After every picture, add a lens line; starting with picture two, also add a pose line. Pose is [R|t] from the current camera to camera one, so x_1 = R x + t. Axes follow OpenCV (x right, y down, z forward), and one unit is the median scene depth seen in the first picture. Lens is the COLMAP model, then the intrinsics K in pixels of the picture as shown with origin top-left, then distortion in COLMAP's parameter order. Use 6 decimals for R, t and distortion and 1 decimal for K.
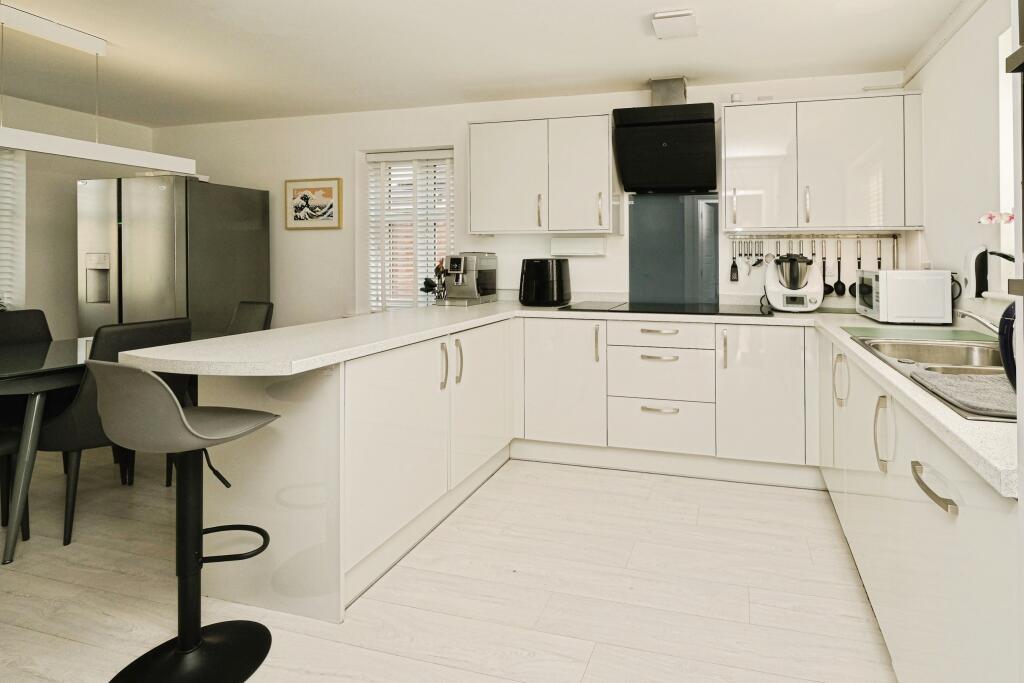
lens RADIAL K [[461.4, 0, 631.6], [0, 461.4, 259.1], [0, 0, 1]] dist [-0.001696, -0.000402]
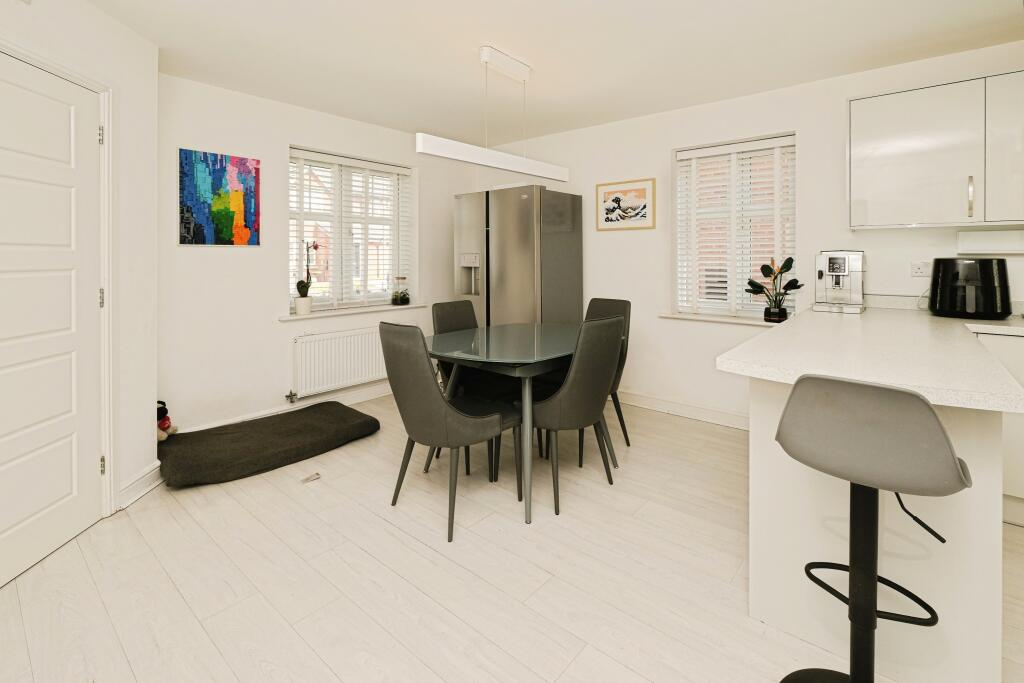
lens RADIAL K [[460.6, 0, 552.8], [0, 460.6, 259.3], [0, 0, 1]] dist [-0.001495, -0.000434]
pose [[0.904272, -0.001128, -0.426954, -0.398708], [0.002098, 0.999996, 0.001802, -0.000706], [0.426951, -0.002525, 0.904271, -0.007294]]
